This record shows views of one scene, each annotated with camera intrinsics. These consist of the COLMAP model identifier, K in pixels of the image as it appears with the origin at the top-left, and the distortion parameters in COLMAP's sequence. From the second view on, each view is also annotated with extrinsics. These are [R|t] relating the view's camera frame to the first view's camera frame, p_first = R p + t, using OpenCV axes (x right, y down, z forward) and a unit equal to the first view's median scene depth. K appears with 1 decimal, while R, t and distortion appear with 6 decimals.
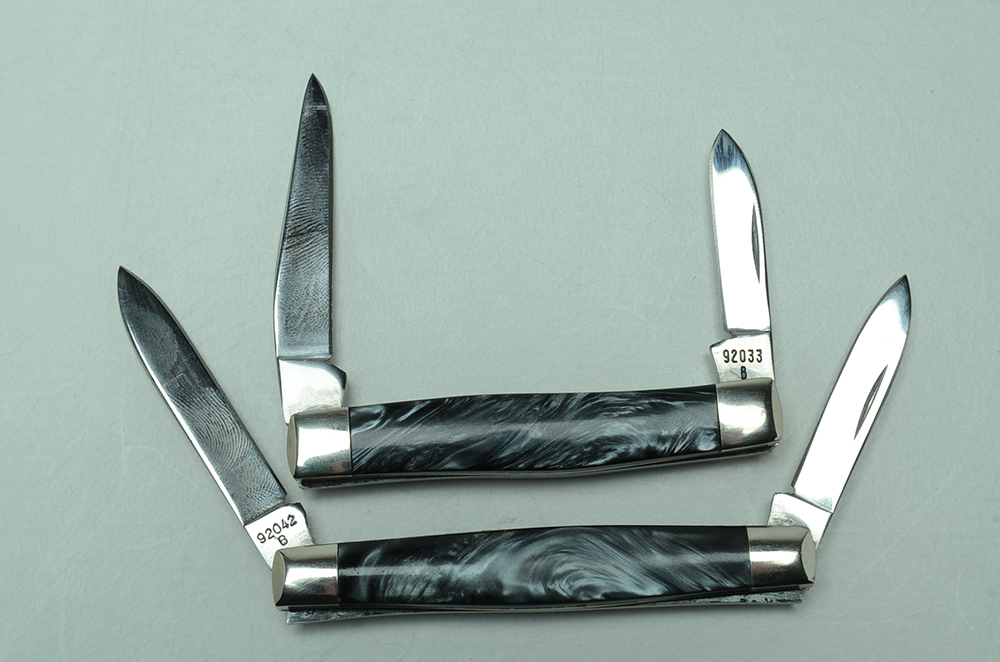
lens RADIAL K [[2444.6, 0, 500.0], [0, 2444.6, 331.0], [0, 0, 1]] dist [0.013587, -0.261100]
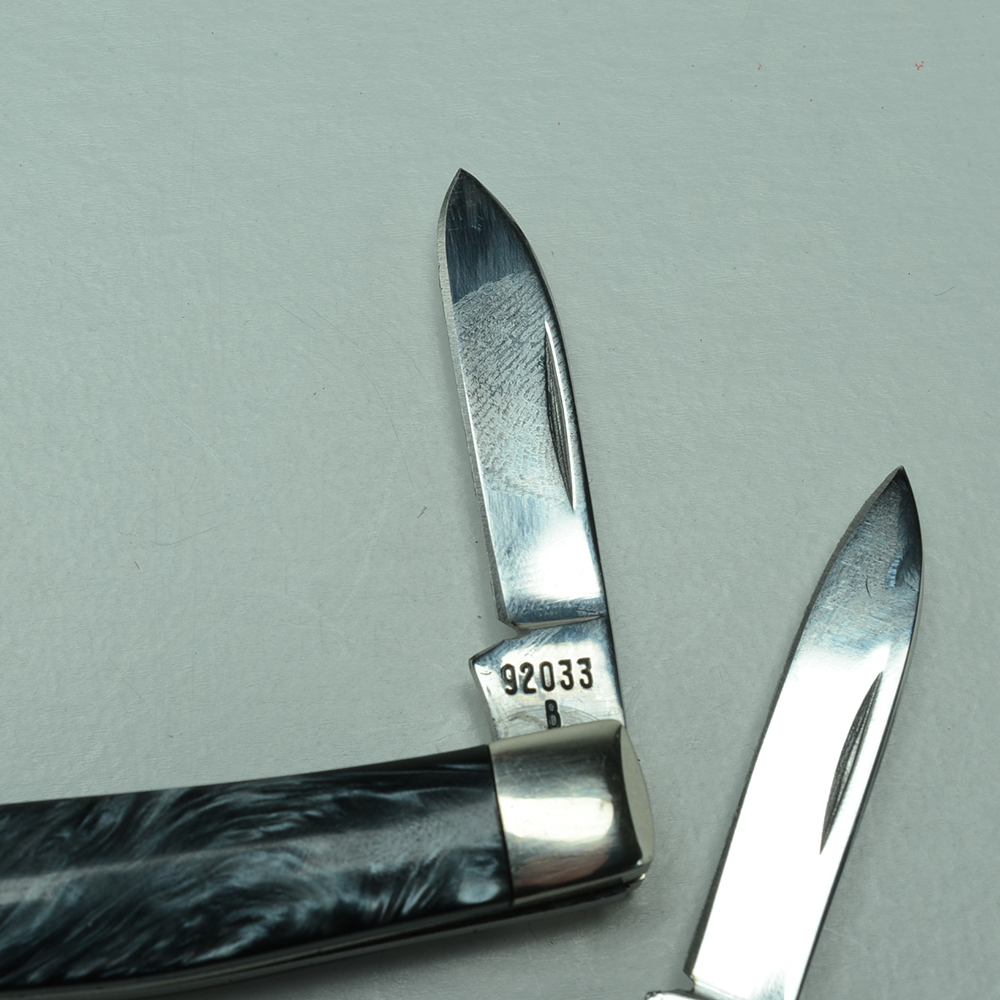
lens RADIAL K [[3073.8, 0, 500.0], [0, 3073.8, 500.0], [0, 0, 1]] dist [0.033902, 0.295660]
pose [[0.994350, -0.070160, 0.079663, 0.050668], [0.078619, 0.990977, -0.108551, 0.037826], [-0.071328, 0.114201, 0.990894, 0.466427]]
